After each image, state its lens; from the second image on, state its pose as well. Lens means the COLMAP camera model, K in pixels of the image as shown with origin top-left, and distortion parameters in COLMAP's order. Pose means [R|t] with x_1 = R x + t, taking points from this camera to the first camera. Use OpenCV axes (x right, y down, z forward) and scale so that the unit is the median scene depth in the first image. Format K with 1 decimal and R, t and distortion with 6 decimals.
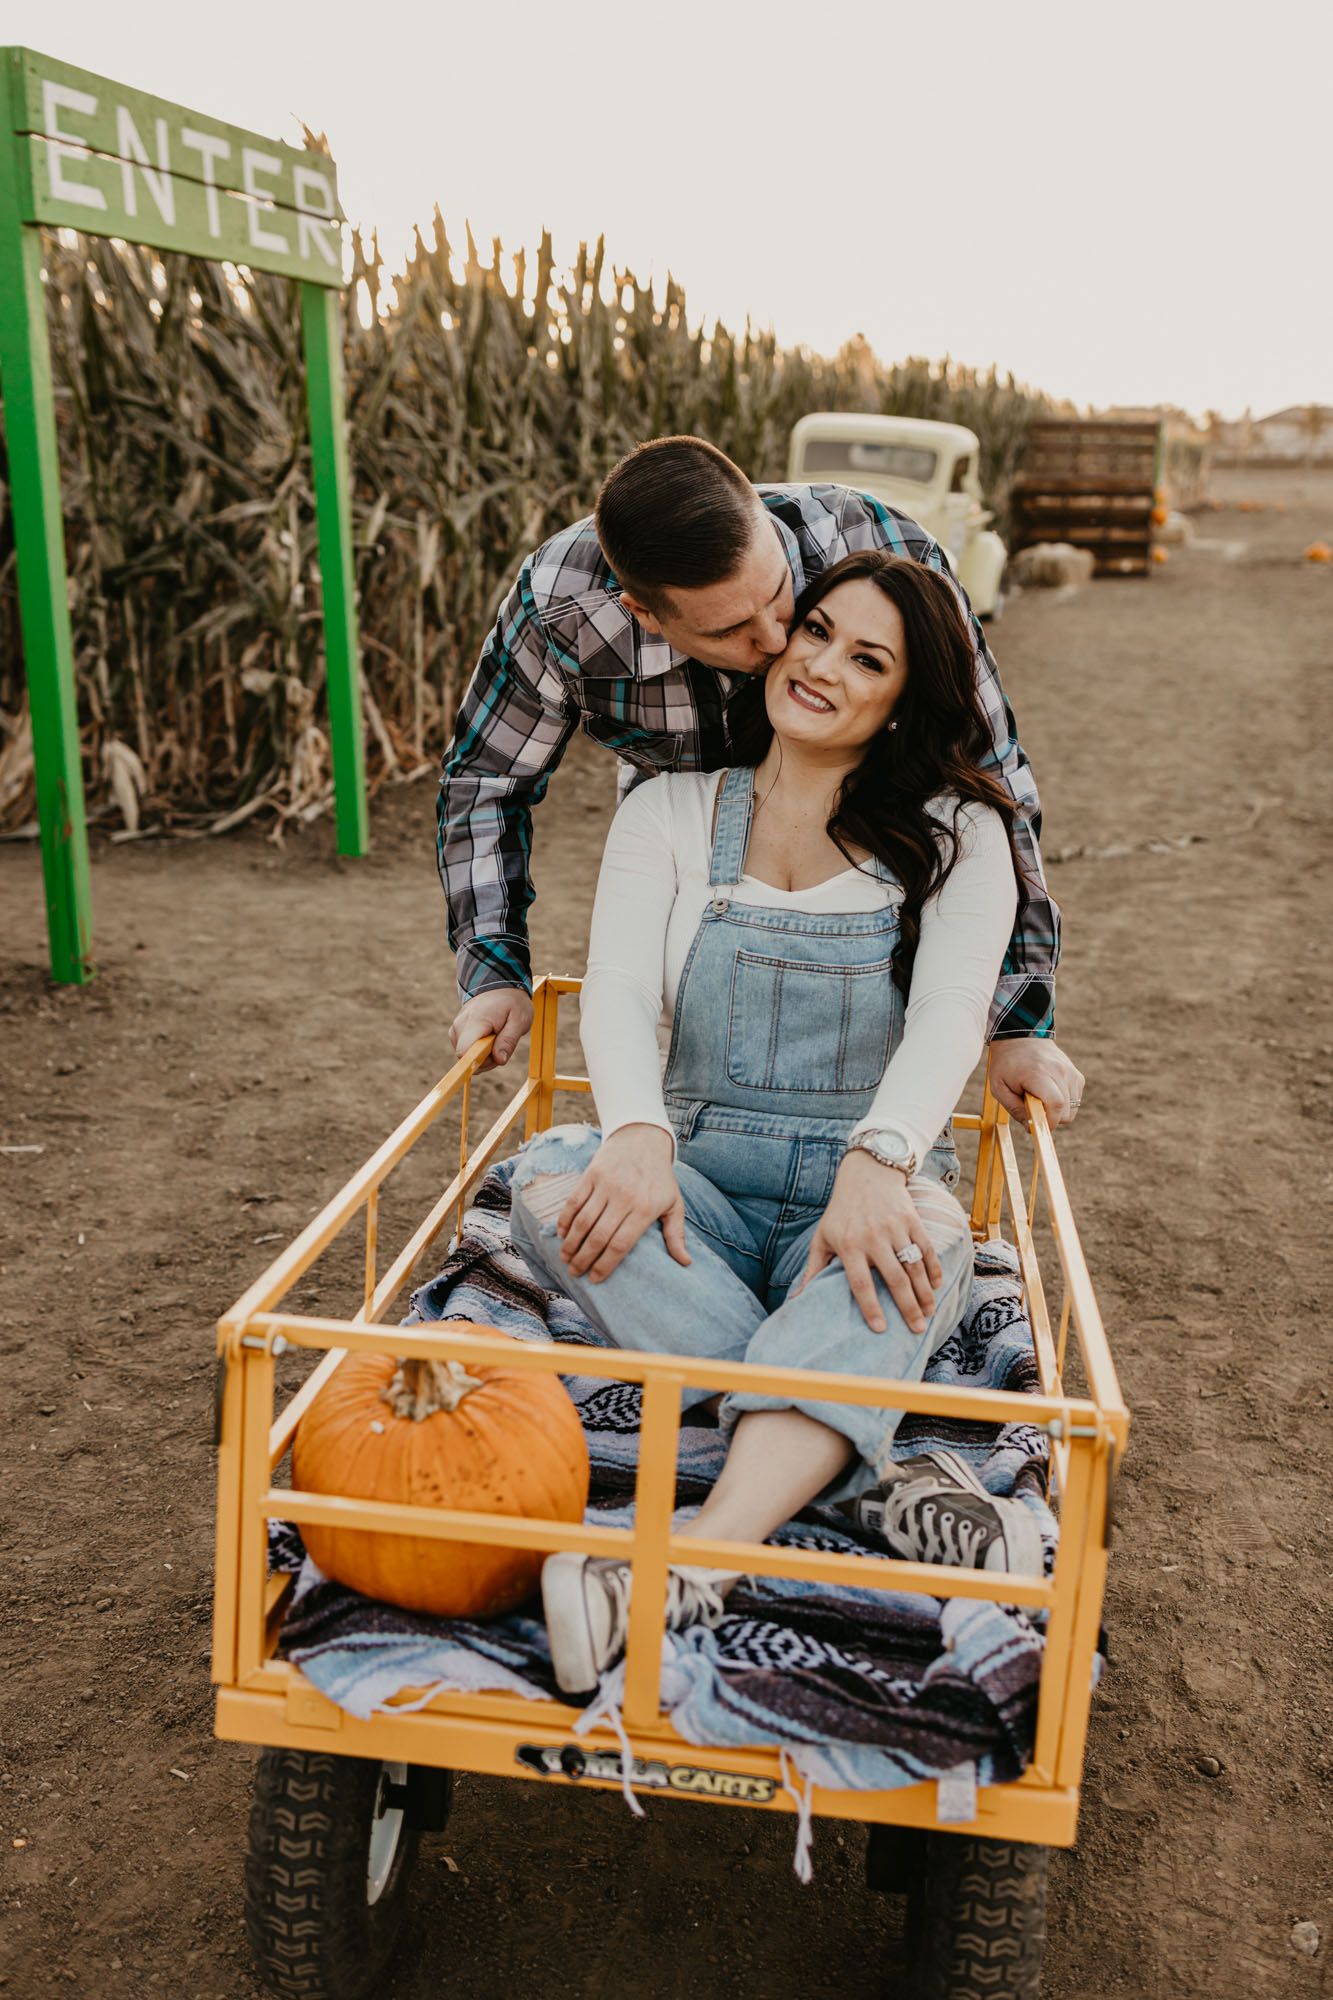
lens RADIAL K [[2070.1, 0, 664.8], [0, 2070.1, 998.2], [0, 0, 1]] dist [0.006857, -0.020477]
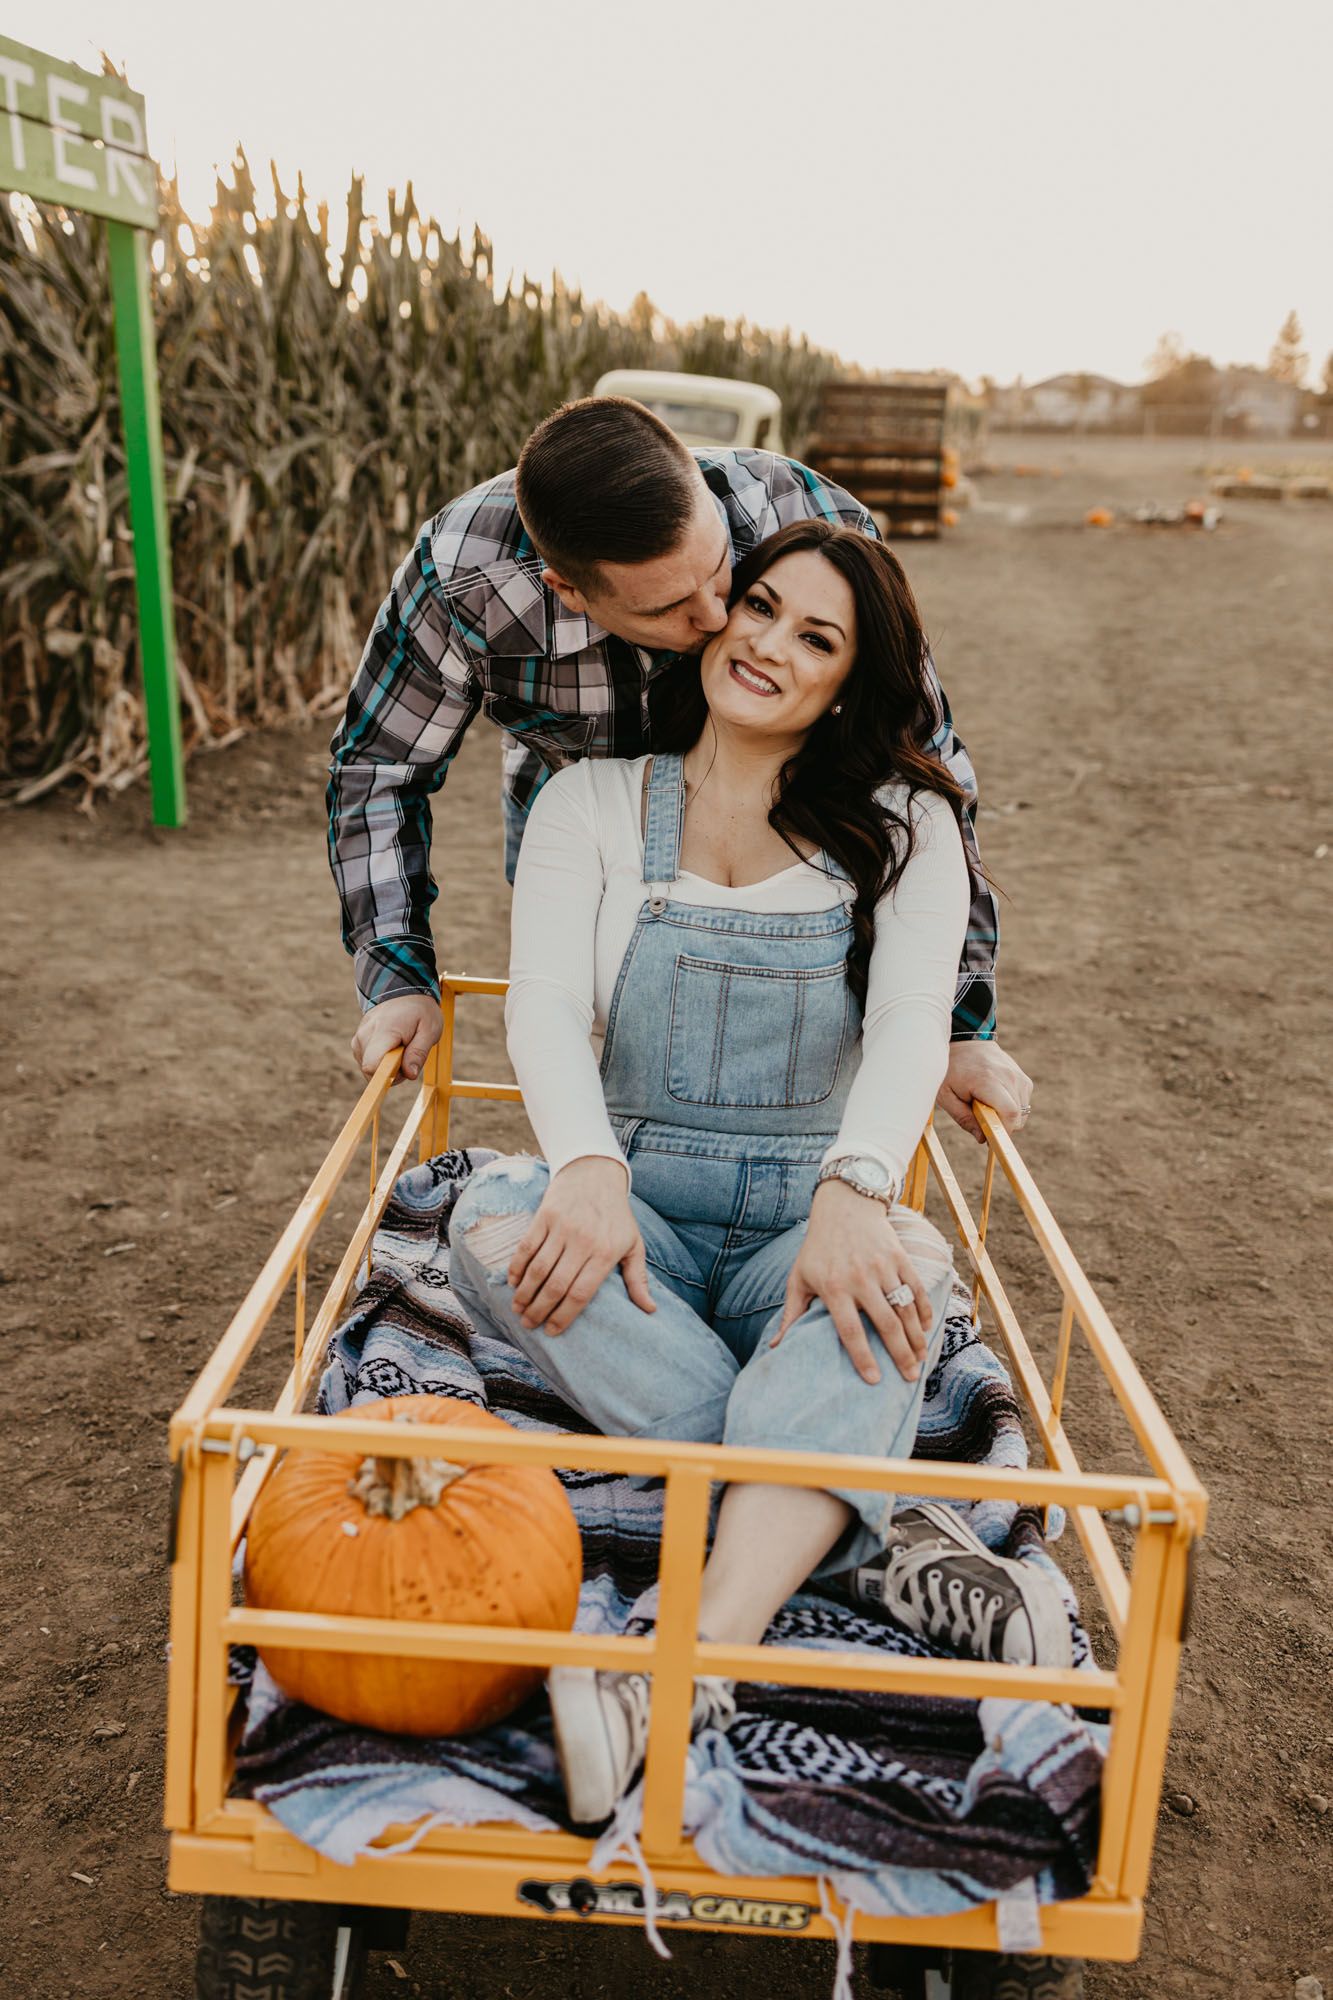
lens RADIAL K [[2039.8, 0, 667.7], [0, 2039.8, 1005.7], [0, 0, 1]] dist [-0.005799, 0.002047]
pose [[0.994081, -0.013850, 0.107751, -0.059137], [0.010928, 0.999558, 0.027660, -0.022801], [-0.108086, -0.026318, 0.993793, 0.083311]]
